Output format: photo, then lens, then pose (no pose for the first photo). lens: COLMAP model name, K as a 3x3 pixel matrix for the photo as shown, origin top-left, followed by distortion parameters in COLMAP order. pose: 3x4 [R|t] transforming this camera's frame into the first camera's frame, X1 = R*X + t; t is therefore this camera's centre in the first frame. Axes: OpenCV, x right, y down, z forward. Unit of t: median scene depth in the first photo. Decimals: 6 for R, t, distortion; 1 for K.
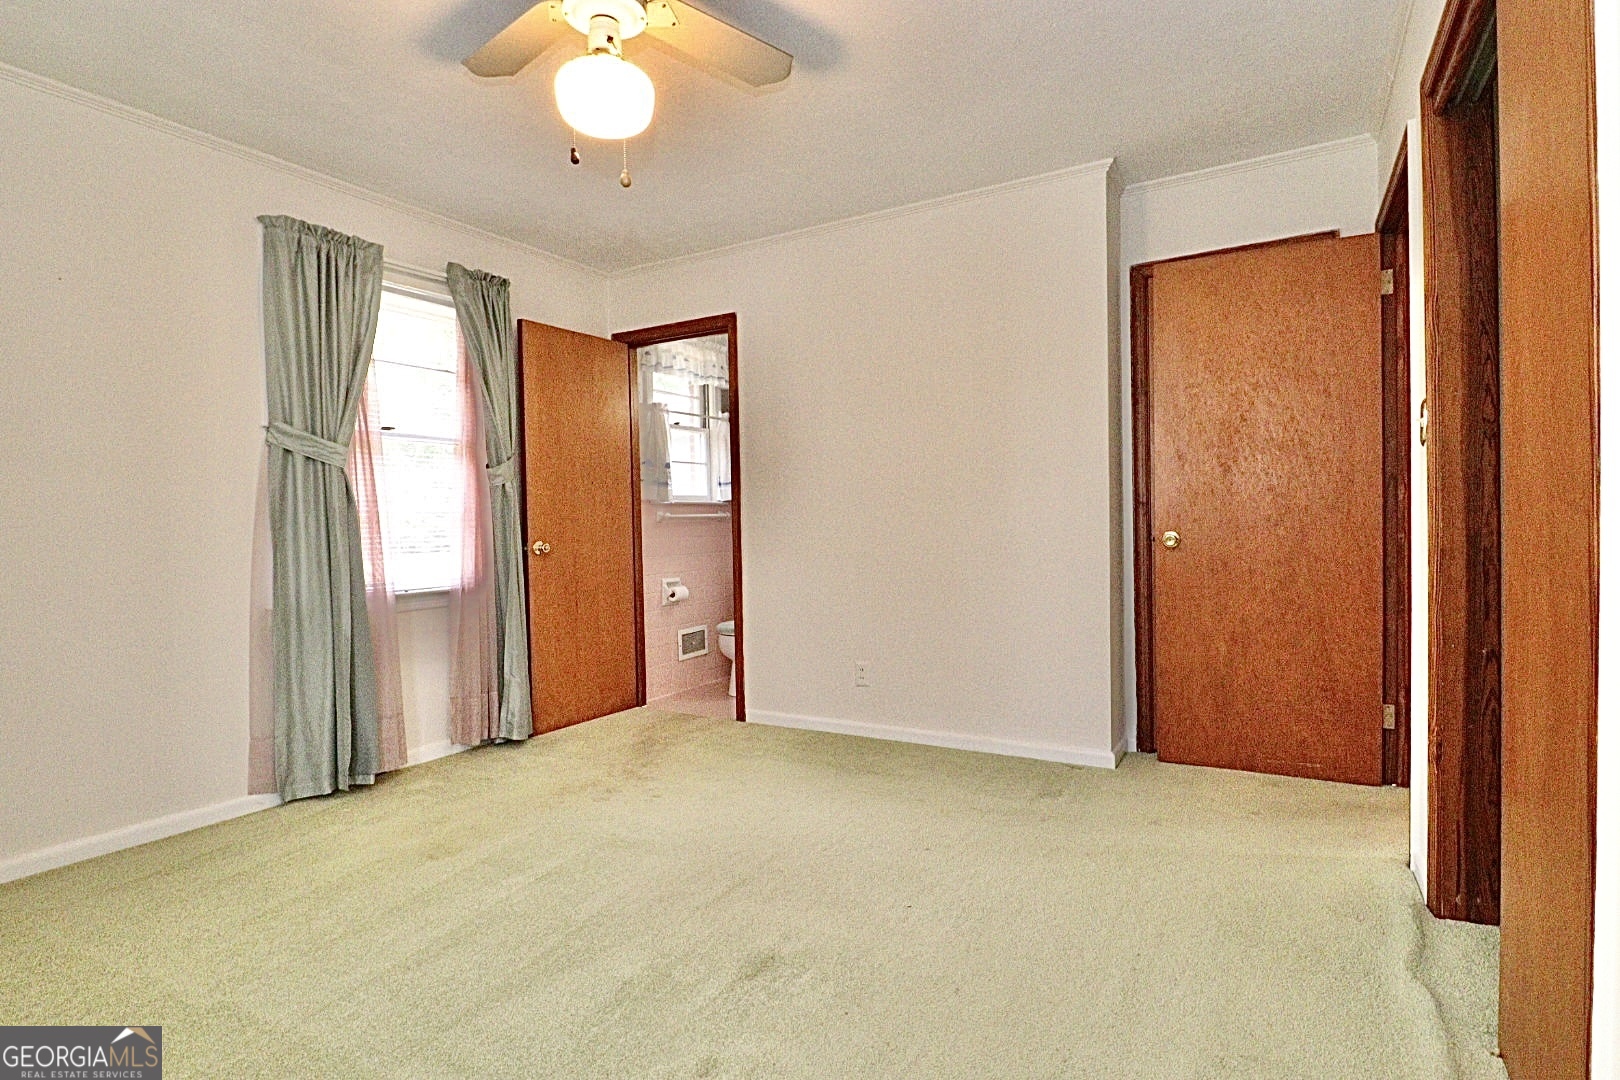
lens RADIAL K [[812.8, 0, 806.0], [0, 812.8, 540.0], [0, 0, 1]] dist [0.006380, -0.015477]
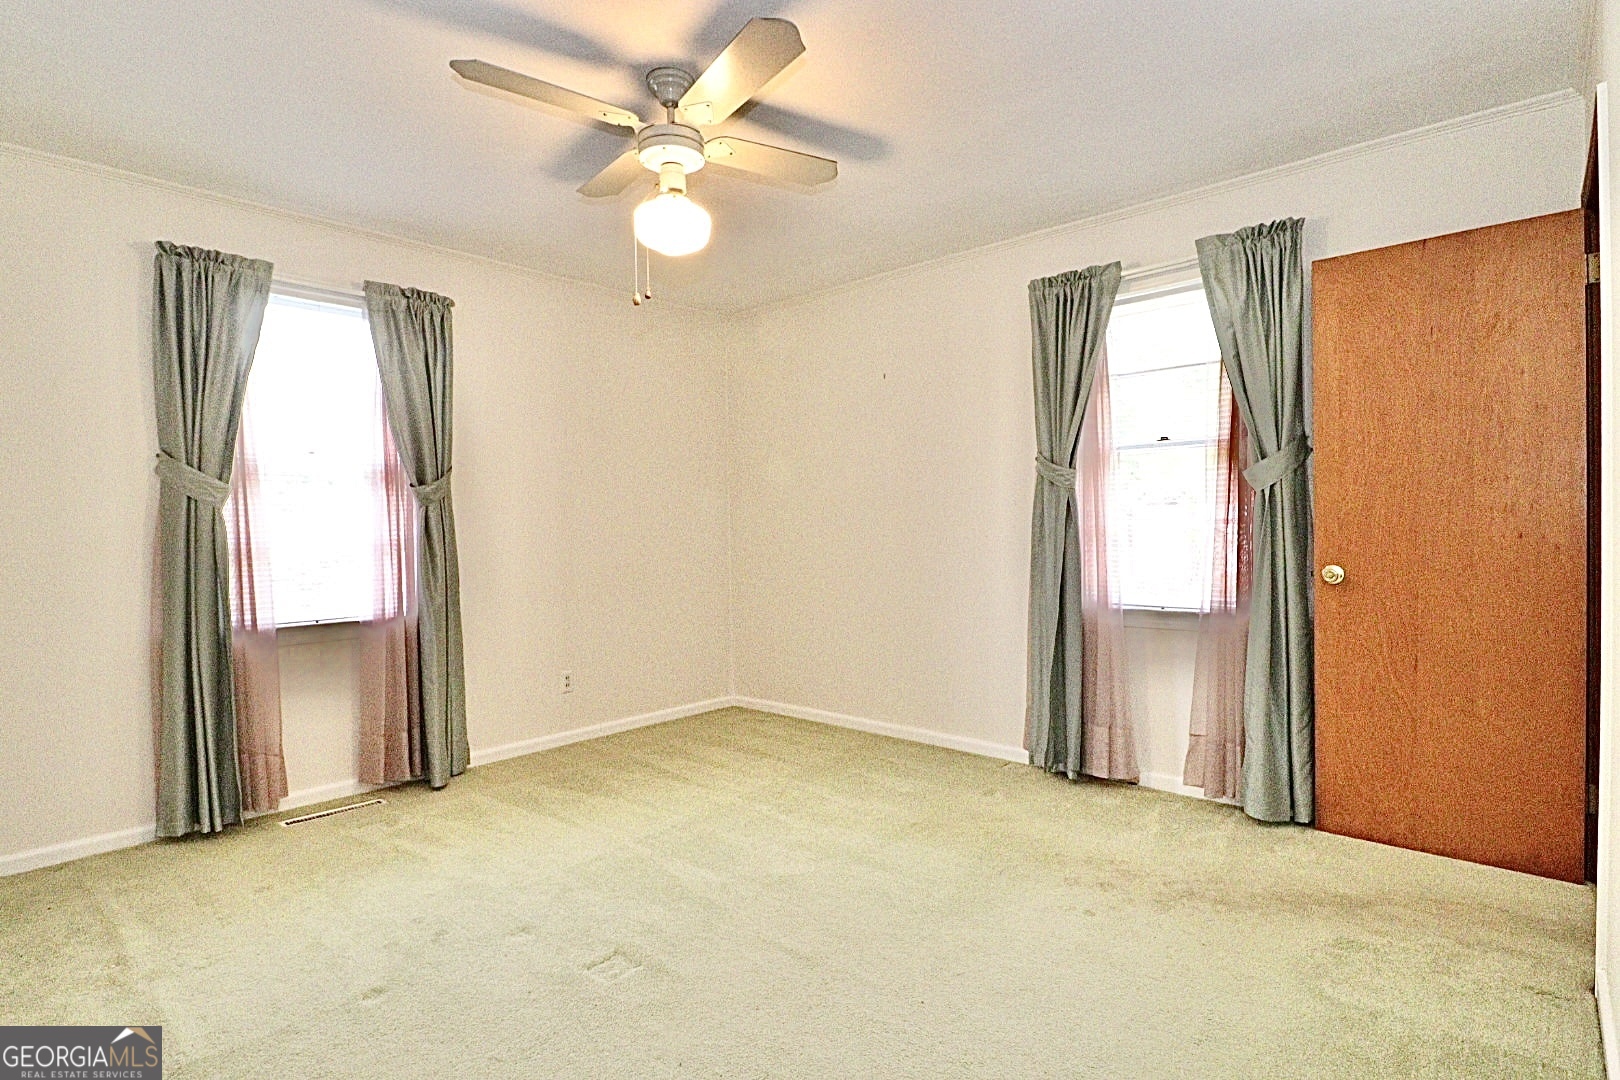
lens RADIAL K [[812.8, 0, 806.0], [0, 812.8, 540.0], [0, 0, 1]] dist [0.006380, -0.015477]
pose [[-0.203433, 0.041073, -0.978227, 0.524341], [-0.001928, 0.999101, 0.042351, -0.056517], [0.979087, 0.010502, -0.203170, 0.780964]]
